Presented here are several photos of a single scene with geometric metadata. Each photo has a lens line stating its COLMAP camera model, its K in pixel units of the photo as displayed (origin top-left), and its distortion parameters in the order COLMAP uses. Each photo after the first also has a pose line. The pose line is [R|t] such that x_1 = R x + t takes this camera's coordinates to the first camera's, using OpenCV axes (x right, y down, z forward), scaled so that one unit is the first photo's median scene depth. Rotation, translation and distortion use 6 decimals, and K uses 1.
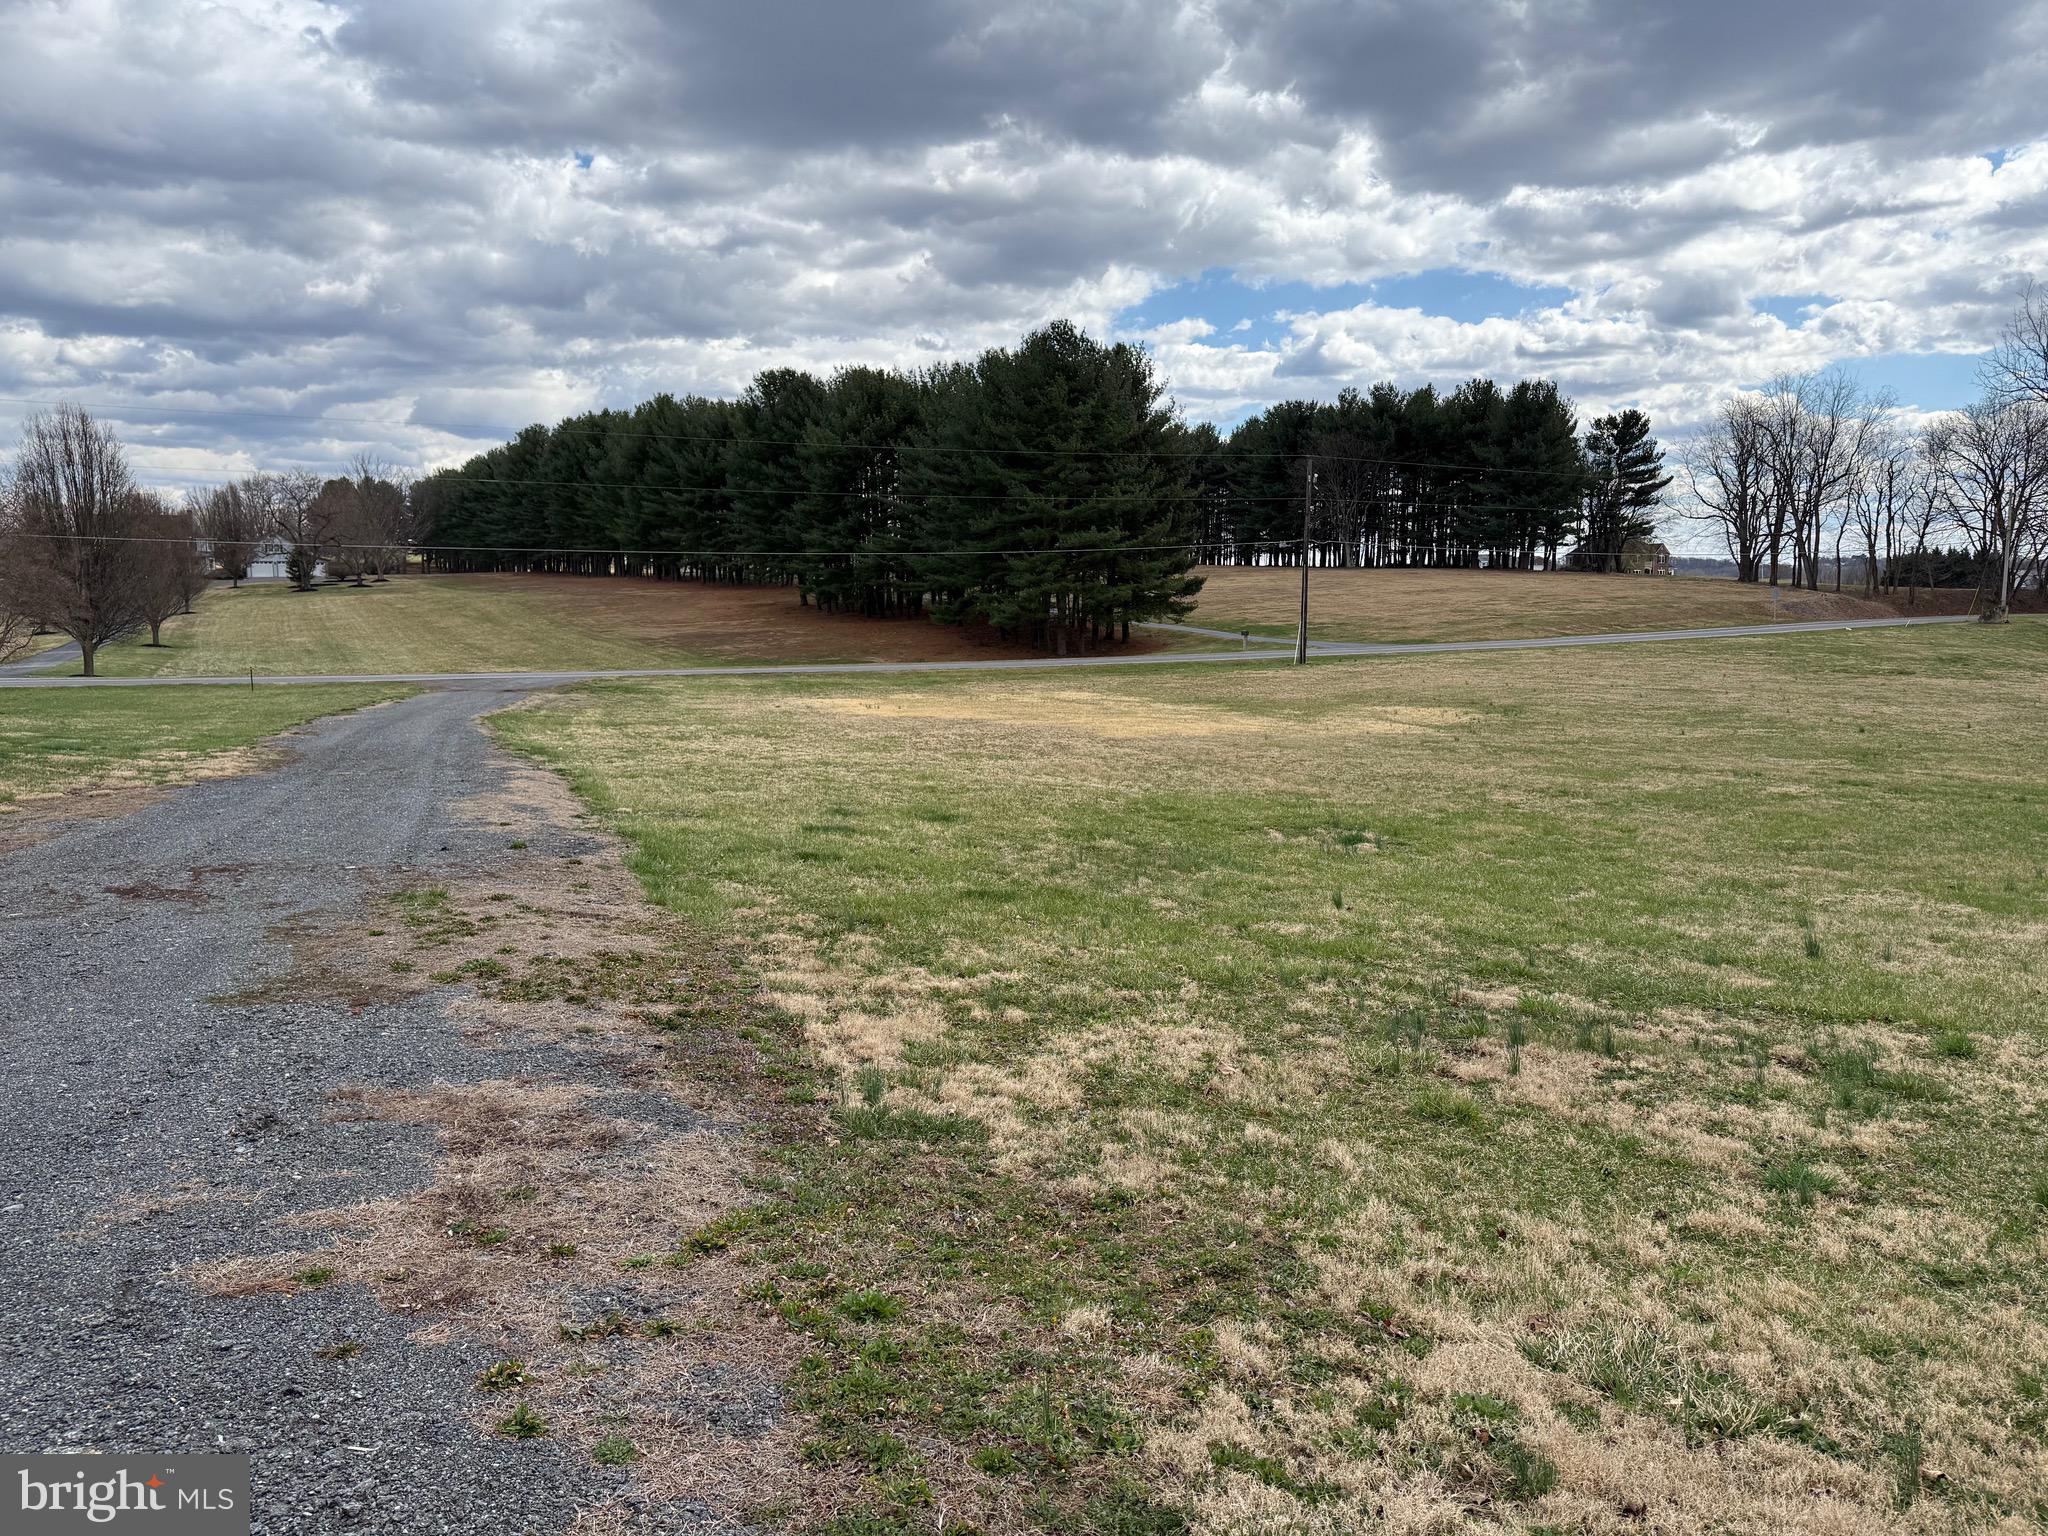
lens RADIAL K [[1480.9, 0, 1027.8], [0, 1480.9, 759.7], [0, 0, 1]] dist [0.093668, -0.098874]
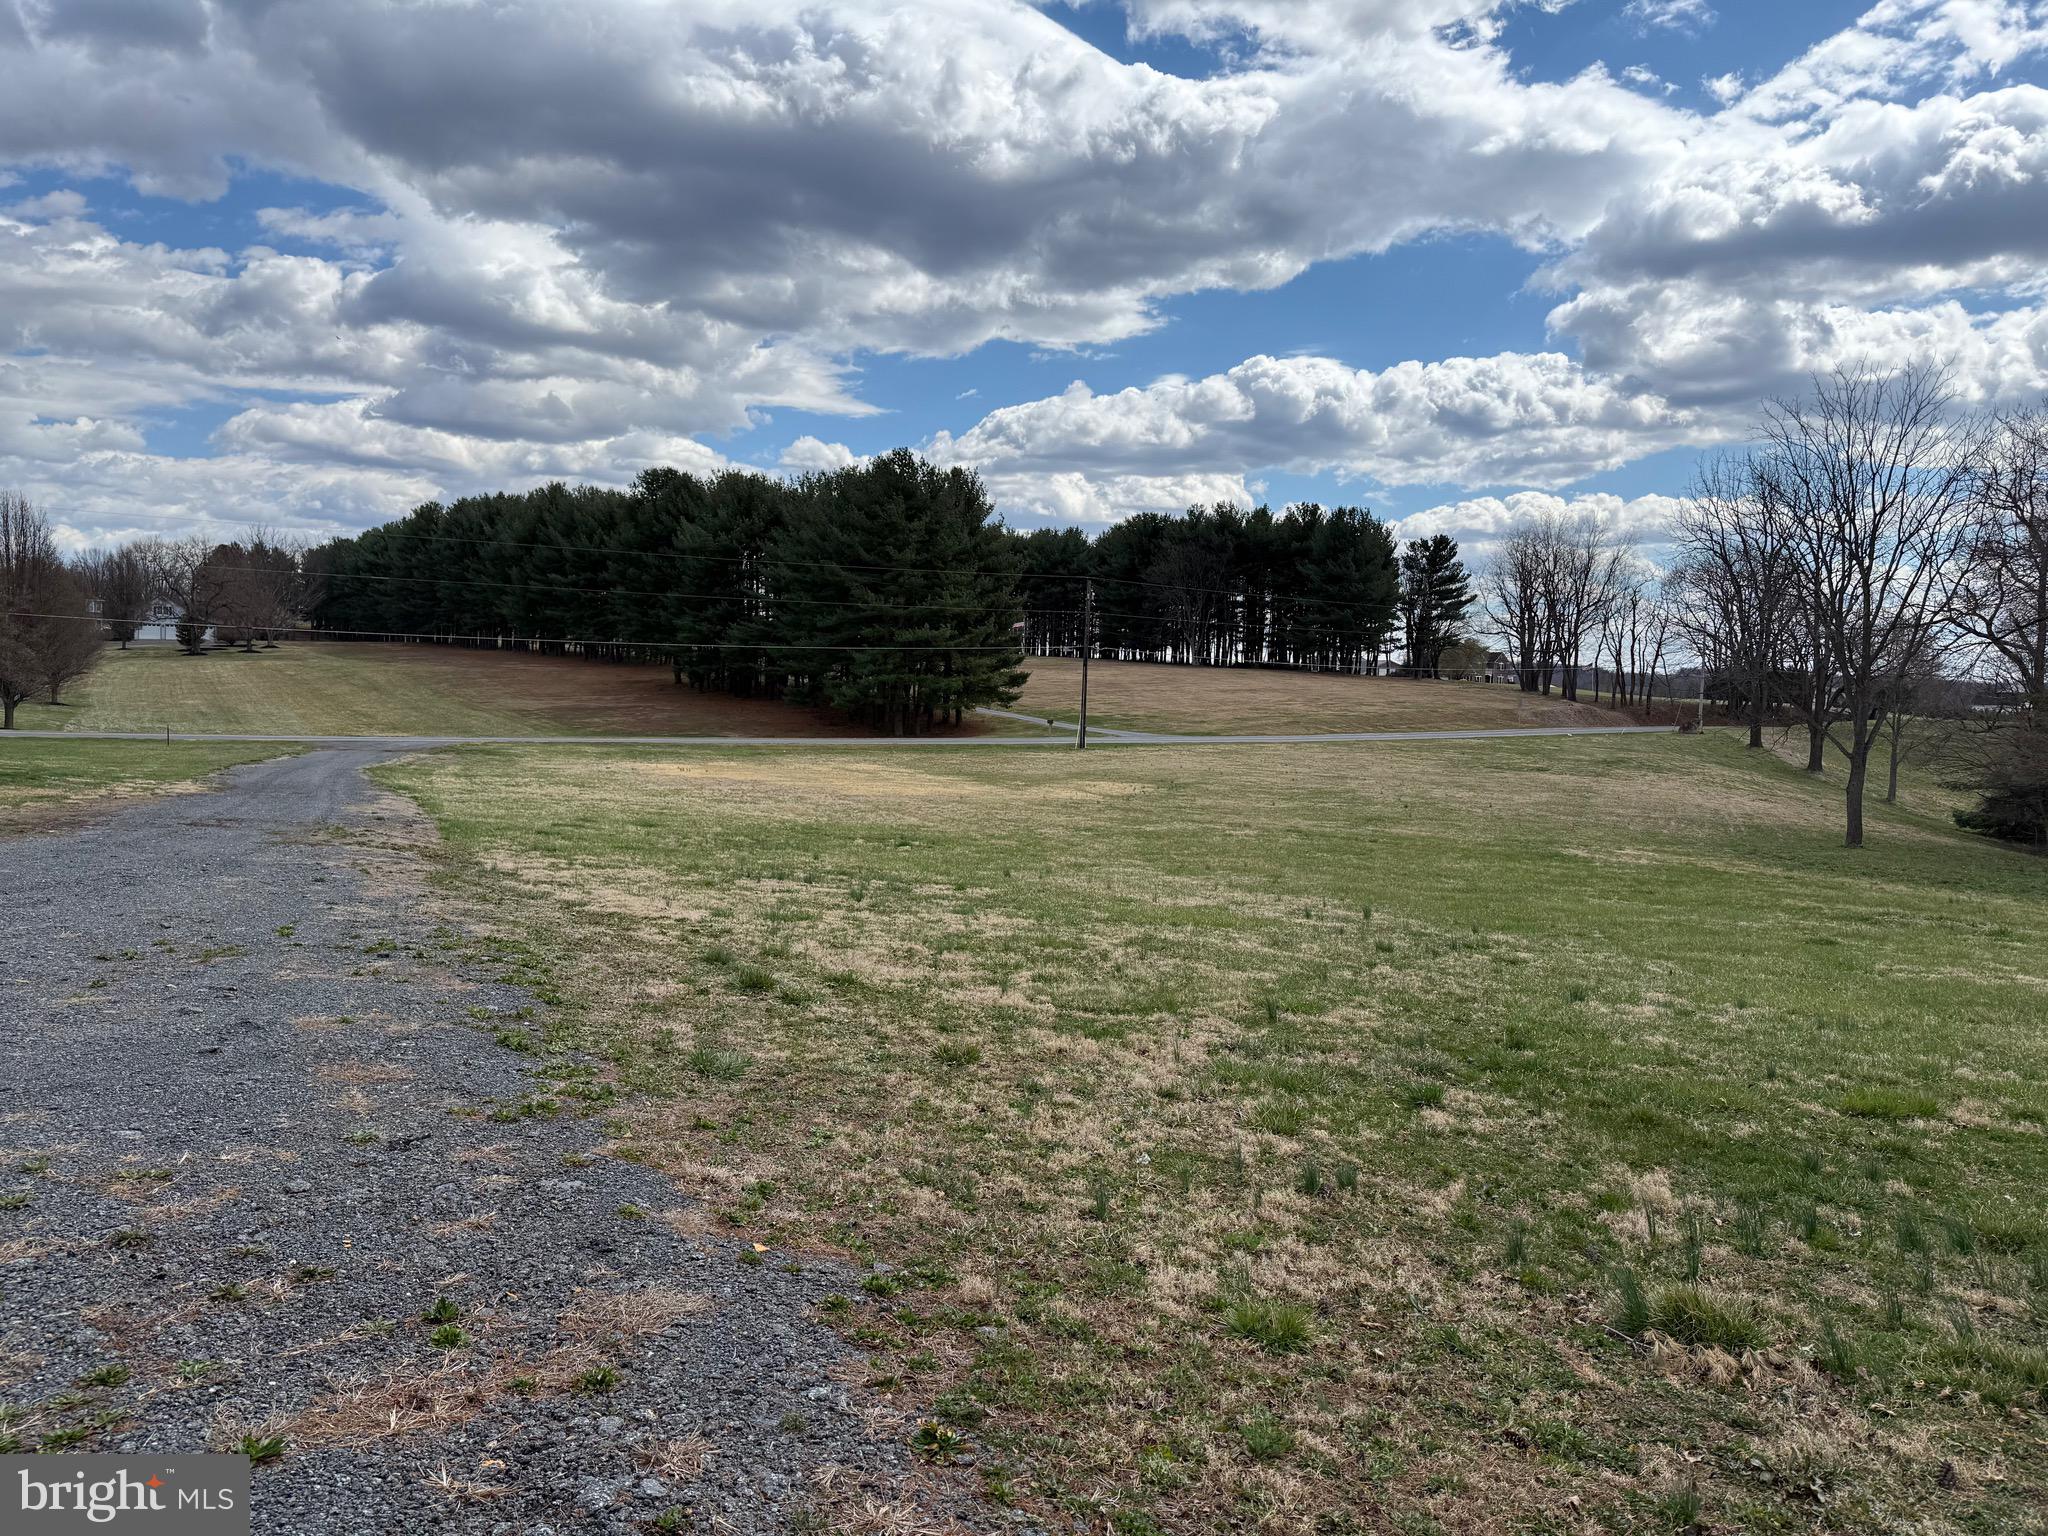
lens RADIAL K [[1480.9, 0, 1027.8], [0, 1480.9, 759.7], [0, 0, 1]] dist [0.093668, -0.098874]
pose [[0.997414, 0.028749, 0.065864, 0.039297], [-0.024992, 0.998052, -0.057171, 0.007738], [-0.067379, 0.055377, 0.996189, -0.107177]]
